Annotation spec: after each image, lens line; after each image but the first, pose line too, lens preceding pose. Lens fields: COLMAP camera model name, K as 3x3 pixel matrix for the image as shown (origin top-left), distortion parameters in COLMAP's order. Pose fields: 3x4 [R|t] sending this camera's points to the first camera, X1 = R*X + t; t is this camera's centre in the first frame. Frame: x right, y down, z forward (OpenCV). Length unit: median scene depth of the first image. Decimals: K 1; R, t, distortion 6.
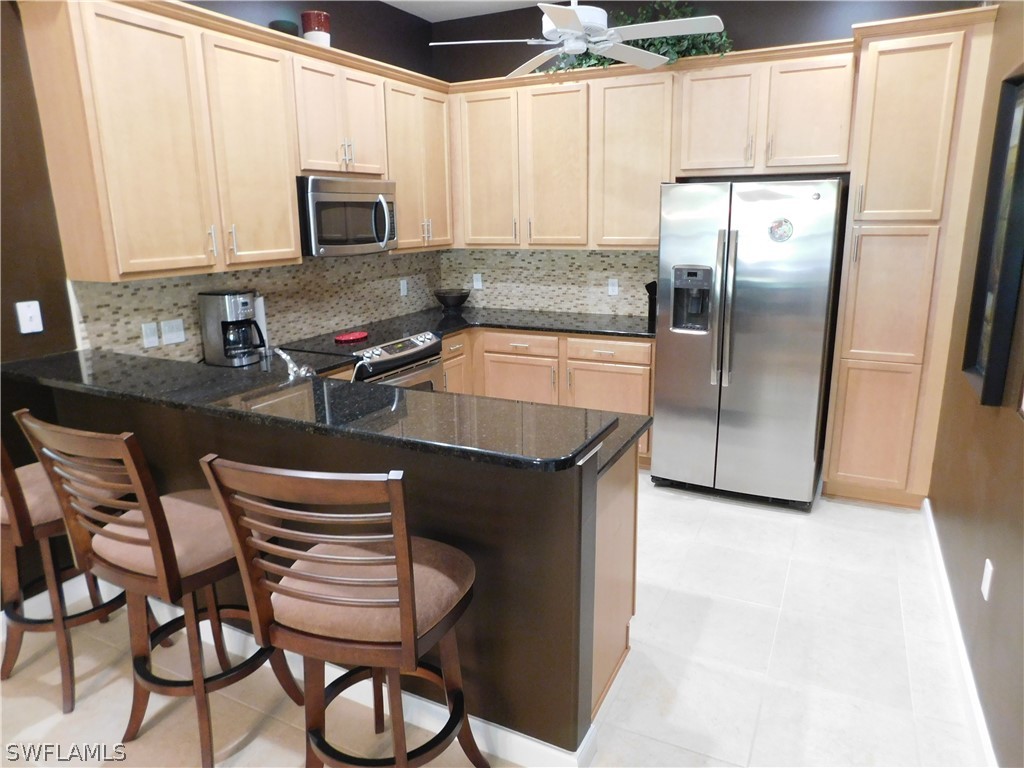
lens RADIAL K [[678.2, 0, 512.0], [0, 678.2, 384.0], [0, 0, 1]] dist [-0.058928, 0.045565]
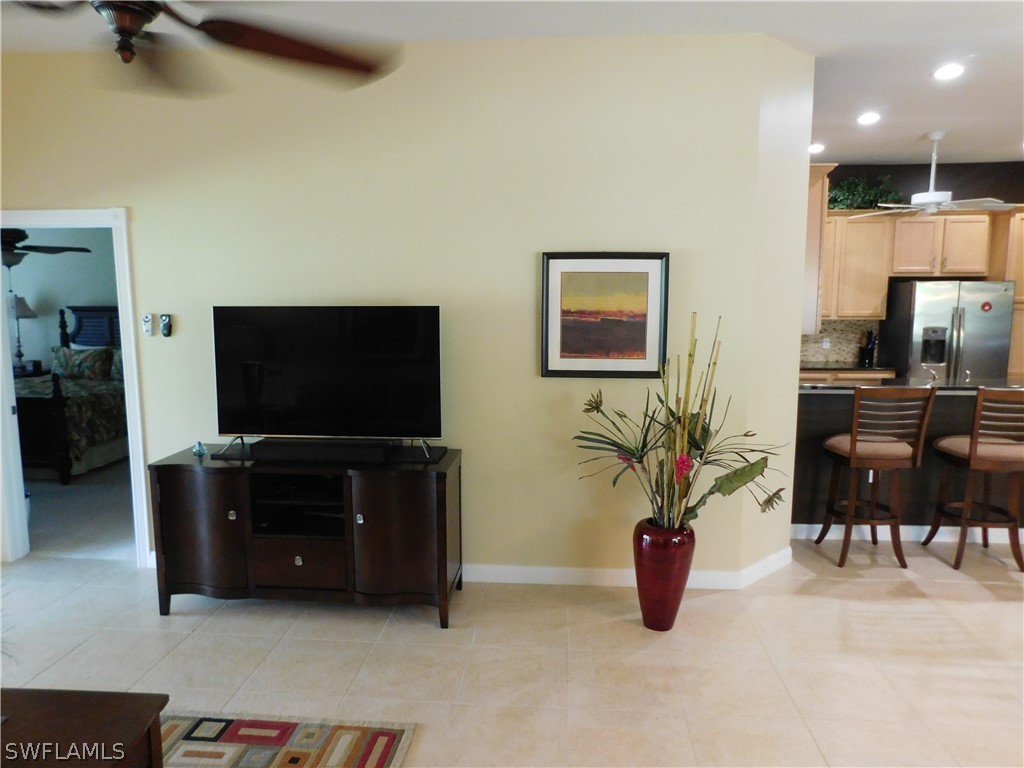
lens RADIAL K [[678.2, 0, 512.0], [0, 678.2, 384.0], [0, 0, 1]] dist [-0.058928, 0.045565]
pose [[0.932914, -0.046429, 0.357093, -1.408662], [0.086267, 0.991592, -0.096449, 0.048641], [-0.349613, 0.120784, 0.929076, -0.233167]]
